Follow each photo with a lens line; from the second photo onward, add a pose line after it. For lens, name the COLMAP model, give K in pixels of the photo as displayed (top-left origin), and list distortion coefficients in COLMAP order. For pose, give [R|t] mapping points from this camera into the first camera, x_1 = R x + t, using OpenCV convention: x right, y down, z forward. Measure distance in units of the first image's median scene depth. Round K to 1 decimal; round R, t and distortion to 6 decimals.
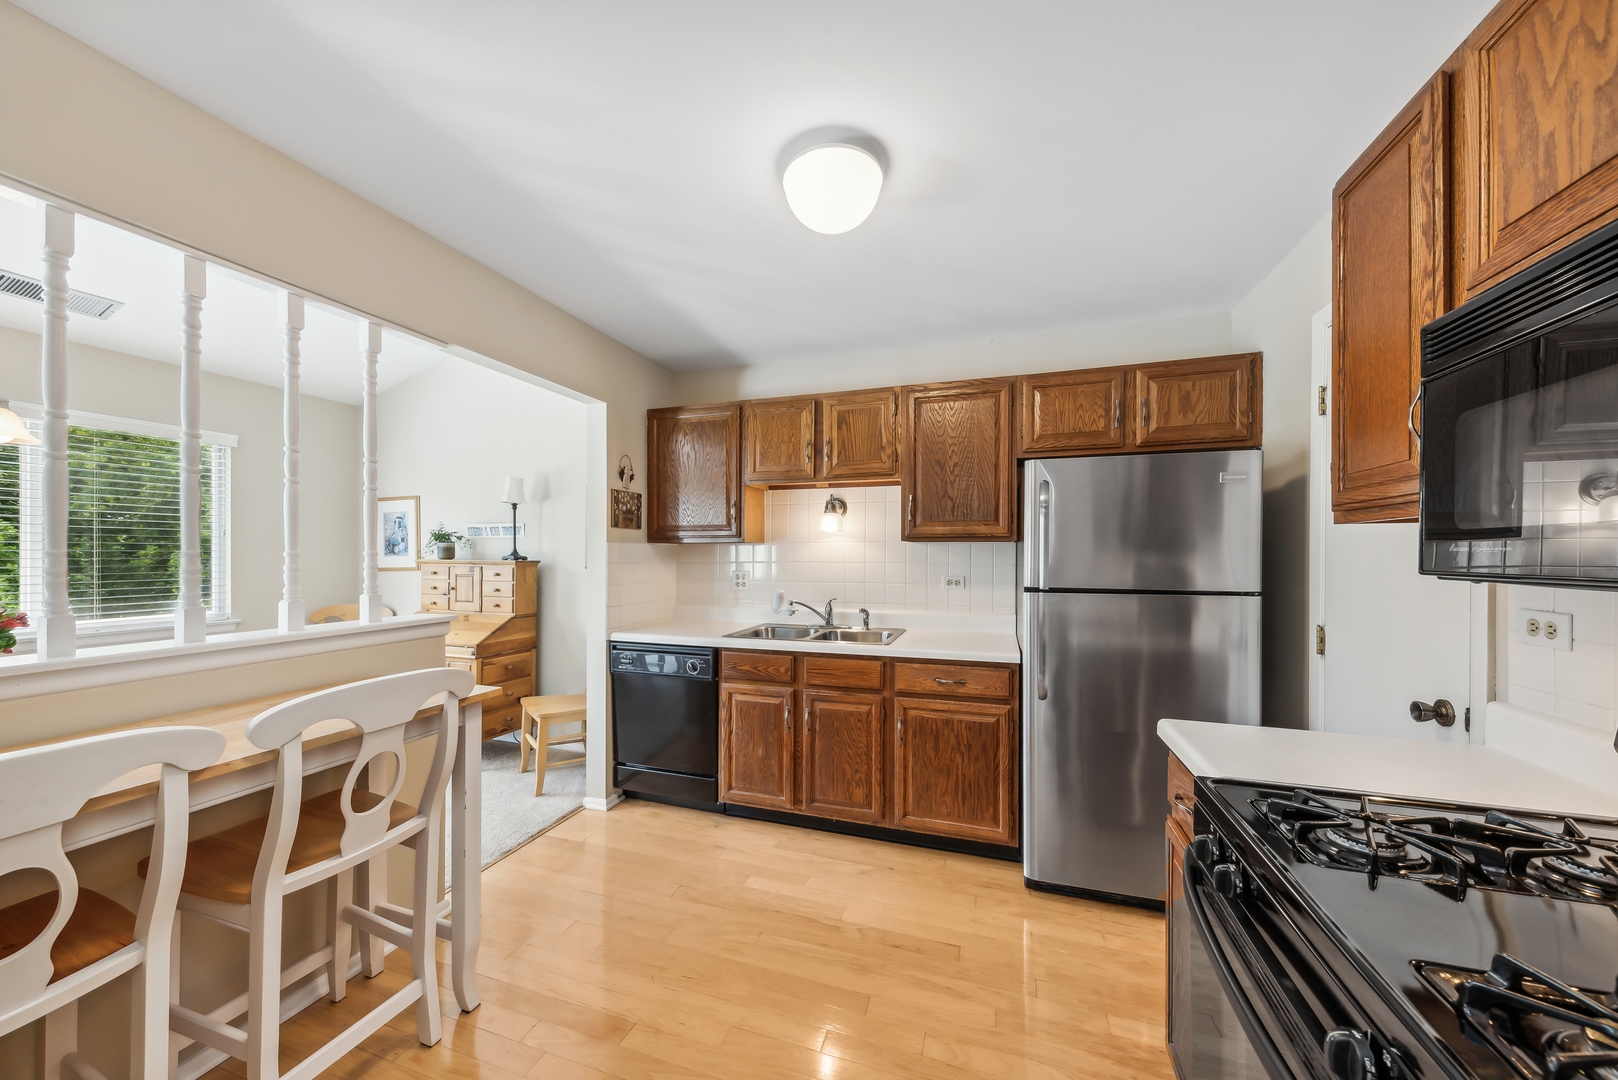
lens RADIAL K [[583.8, 0, 804.9], [0, 583.8, 551.7], [0, 0, 1]] dist [0.007368, -0.001537]
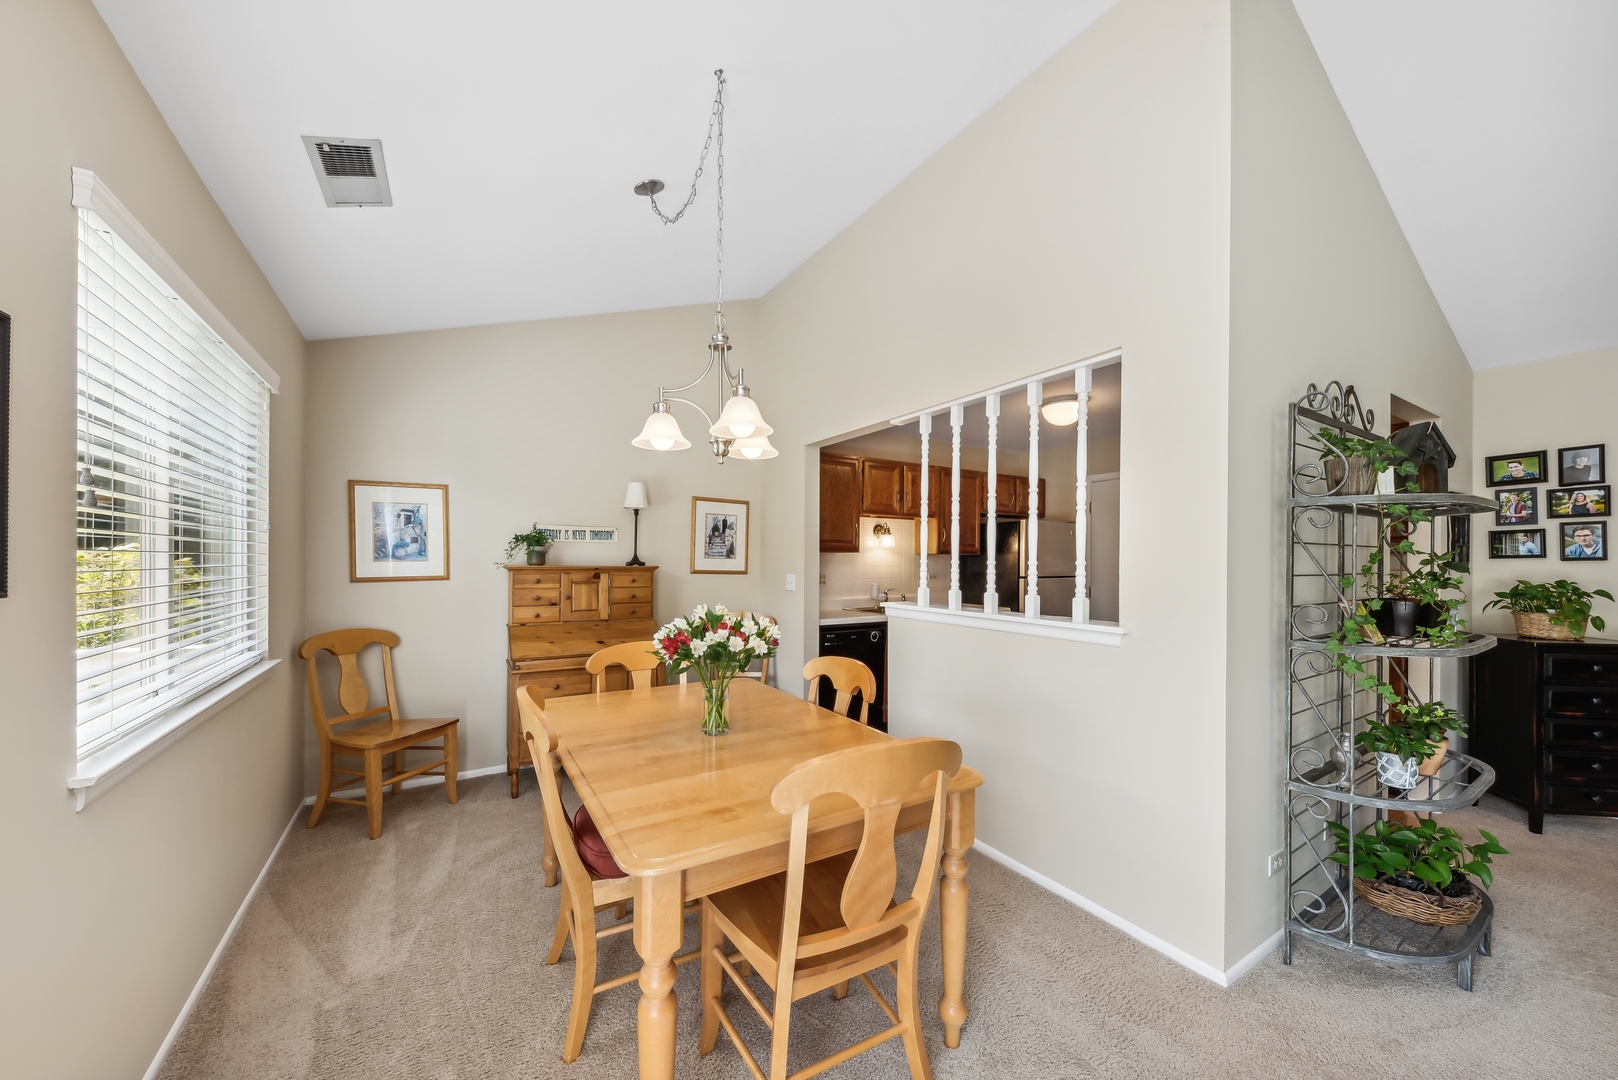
lens RADIAL K [[608.3, 0, 817.5], [0, 608.3, 567.1], [0, 0, 1]] dist [0.003008, -0.000210]
pose [[0.632503, -0.003407, 0.774551, -1.104866], [-0.008167, 0.999905, 0.011067, 0.002395], [-0.774515, -0.013326, 0.632415, 0.100950]]
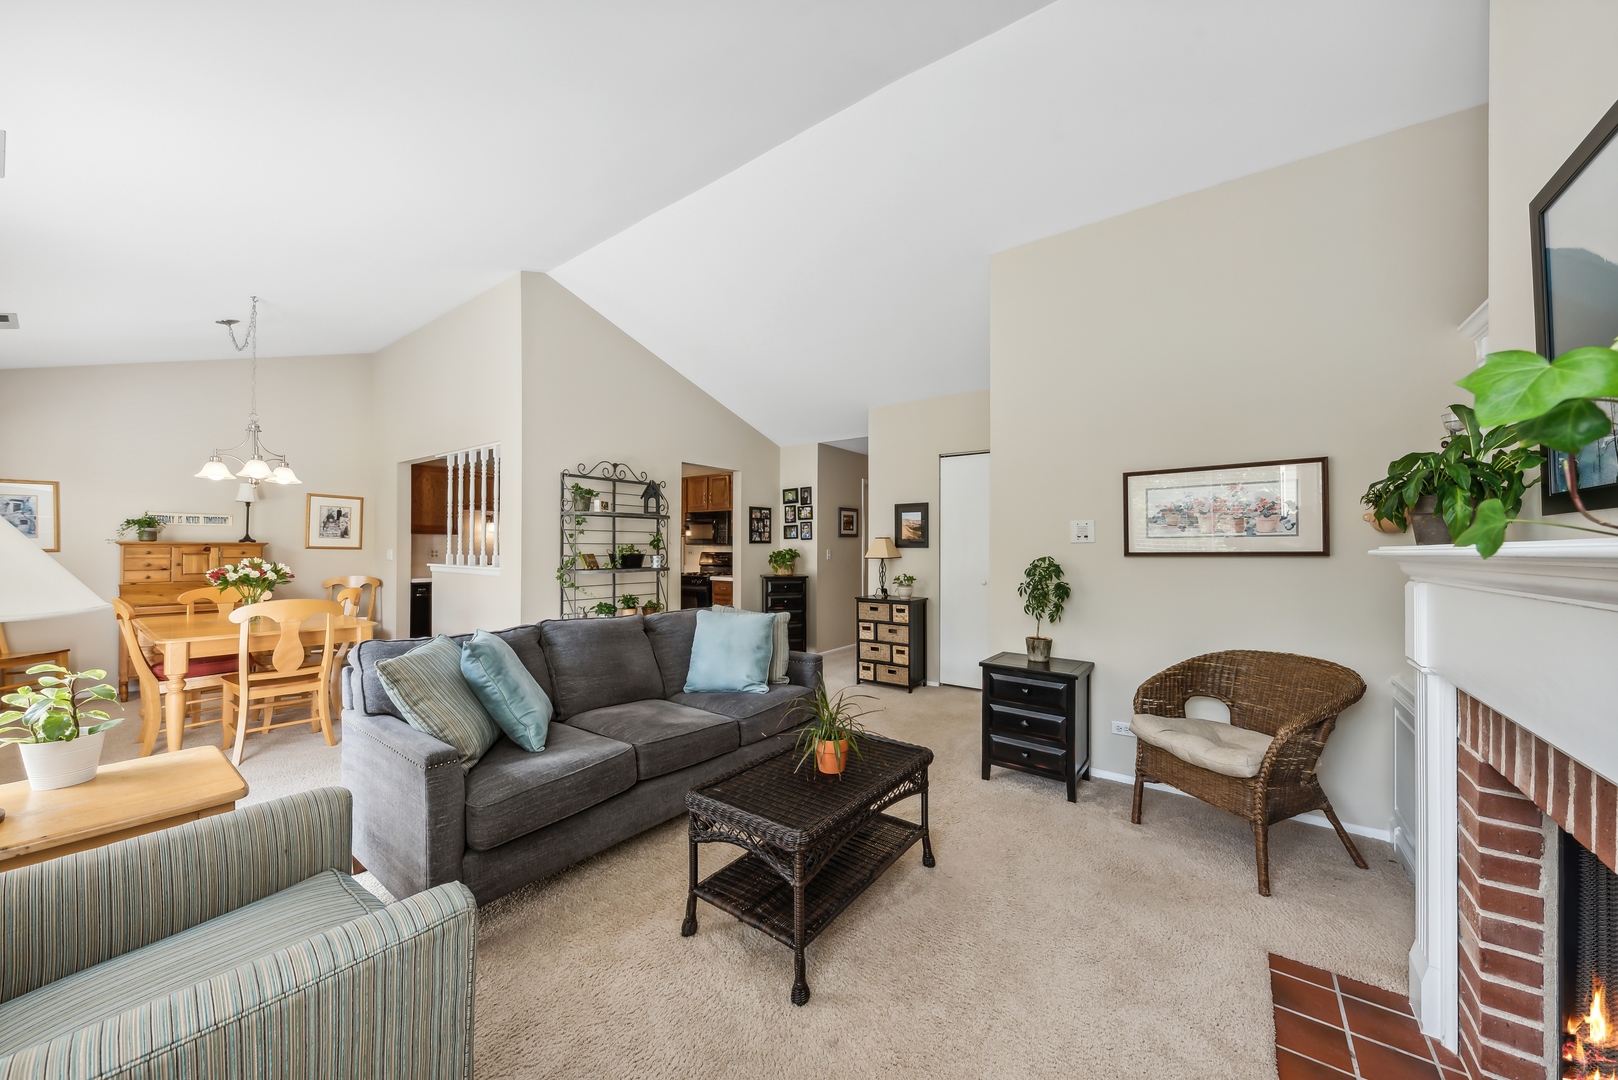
lens RADIAL K [[583.8, 0, 820.4], [0, 583.8, 544.7], [0, 0, 1]] dist [0.007368, -0.001537]
pose [[0.301739, 0.006854, 0.953366, -1.422494], [-0.007562, 0.999960, -0.004795, 0.015671], [-0.953361, -0.005762, 0.301778, -0.734213]]
